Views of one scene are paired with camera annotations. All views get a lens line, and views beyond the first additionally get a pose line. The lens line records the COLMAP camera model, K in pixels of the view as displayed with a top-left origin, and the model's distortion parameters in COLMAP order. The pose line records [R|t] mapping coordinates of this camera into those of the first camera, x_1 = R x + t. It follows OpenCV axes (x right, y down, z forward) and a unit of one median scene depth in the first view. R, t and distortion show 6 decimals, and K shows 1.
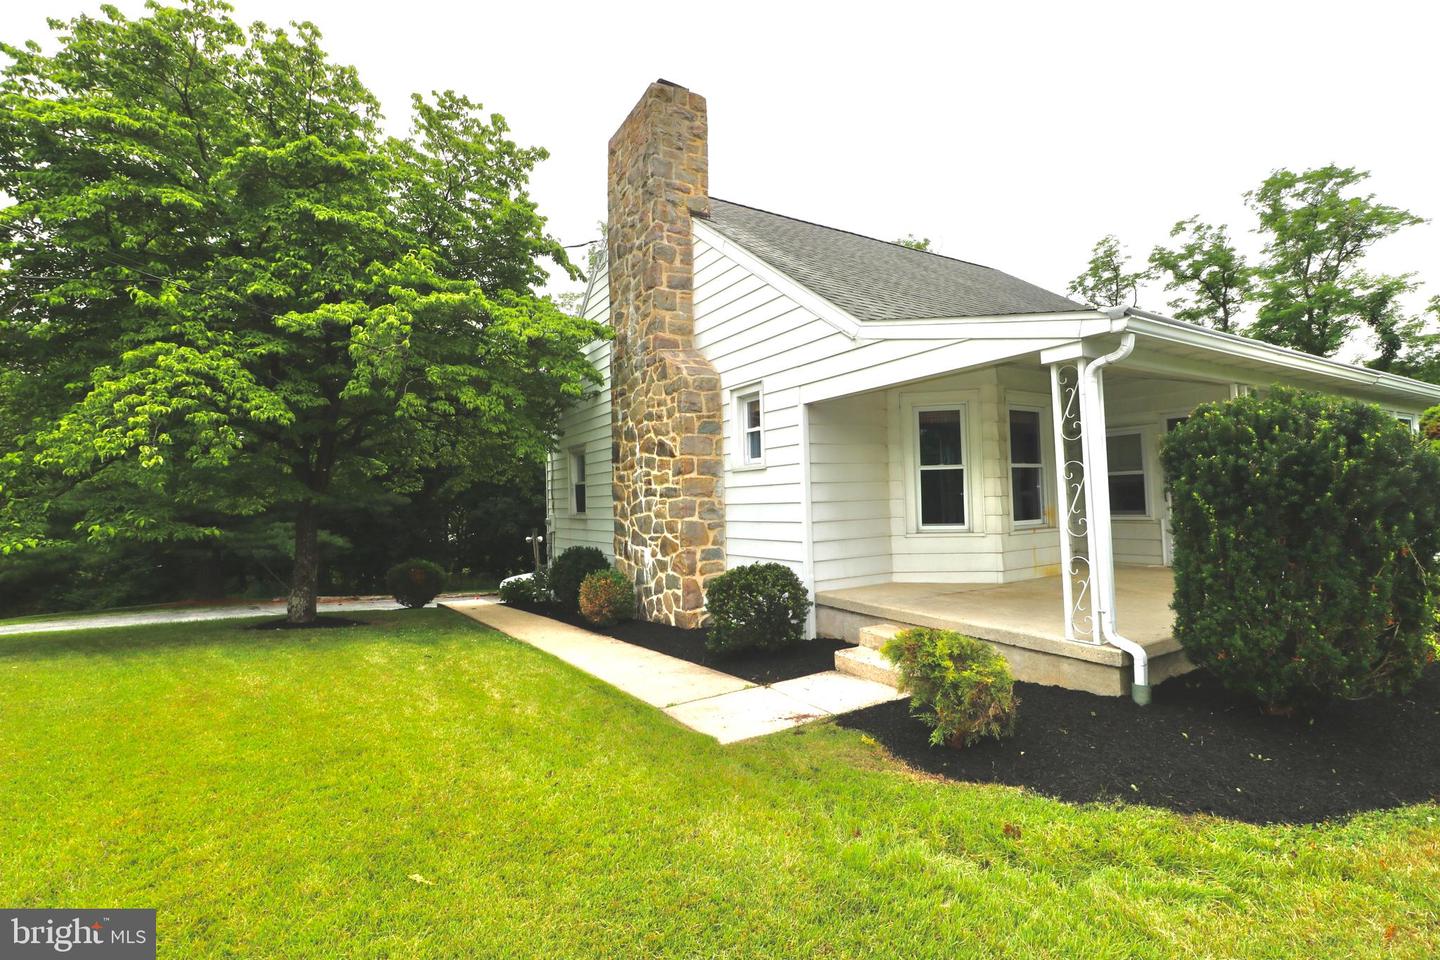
lens RADIAL K [[660.5, 0, 713.3], [0, 660.5, 479.2], [0, 0, 1]] dist [0.008032, -0.001653]
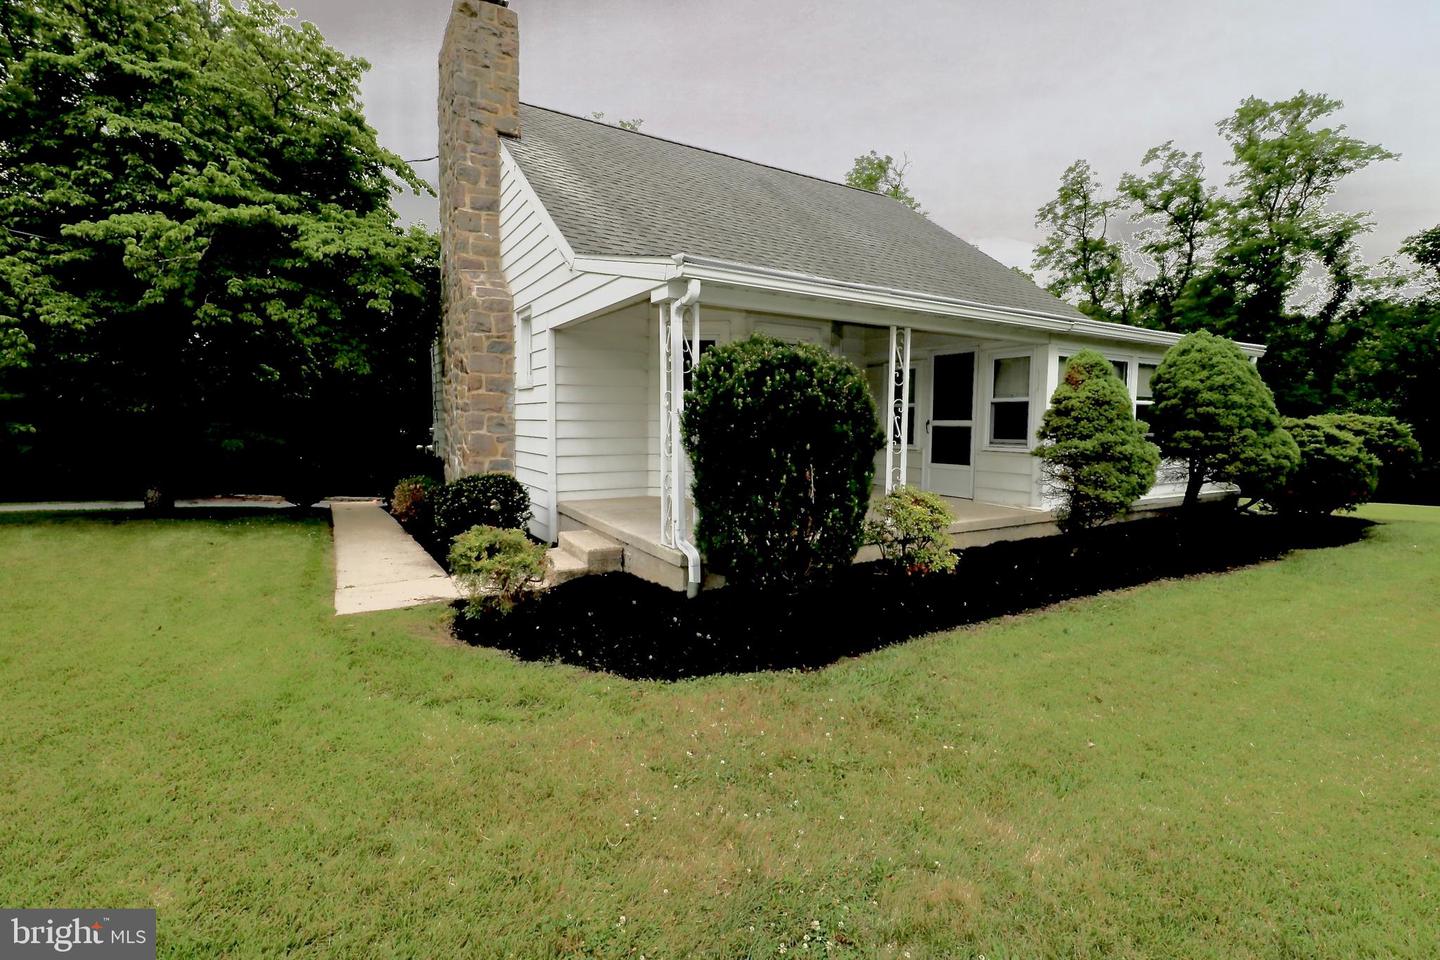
lens RADIAL K [[660.5, 0, 726.7], [0, 660.5, 475.9], [0, 0, 1]] dist [0.008032, -0.001653]
pose [[0.999240, 0.038703, -0.004734, 0.352547], [-0.037887, 0.992443, 0.116713, -0.009795], [0.009216, -0.116444, 0.993154, -0.079417]]
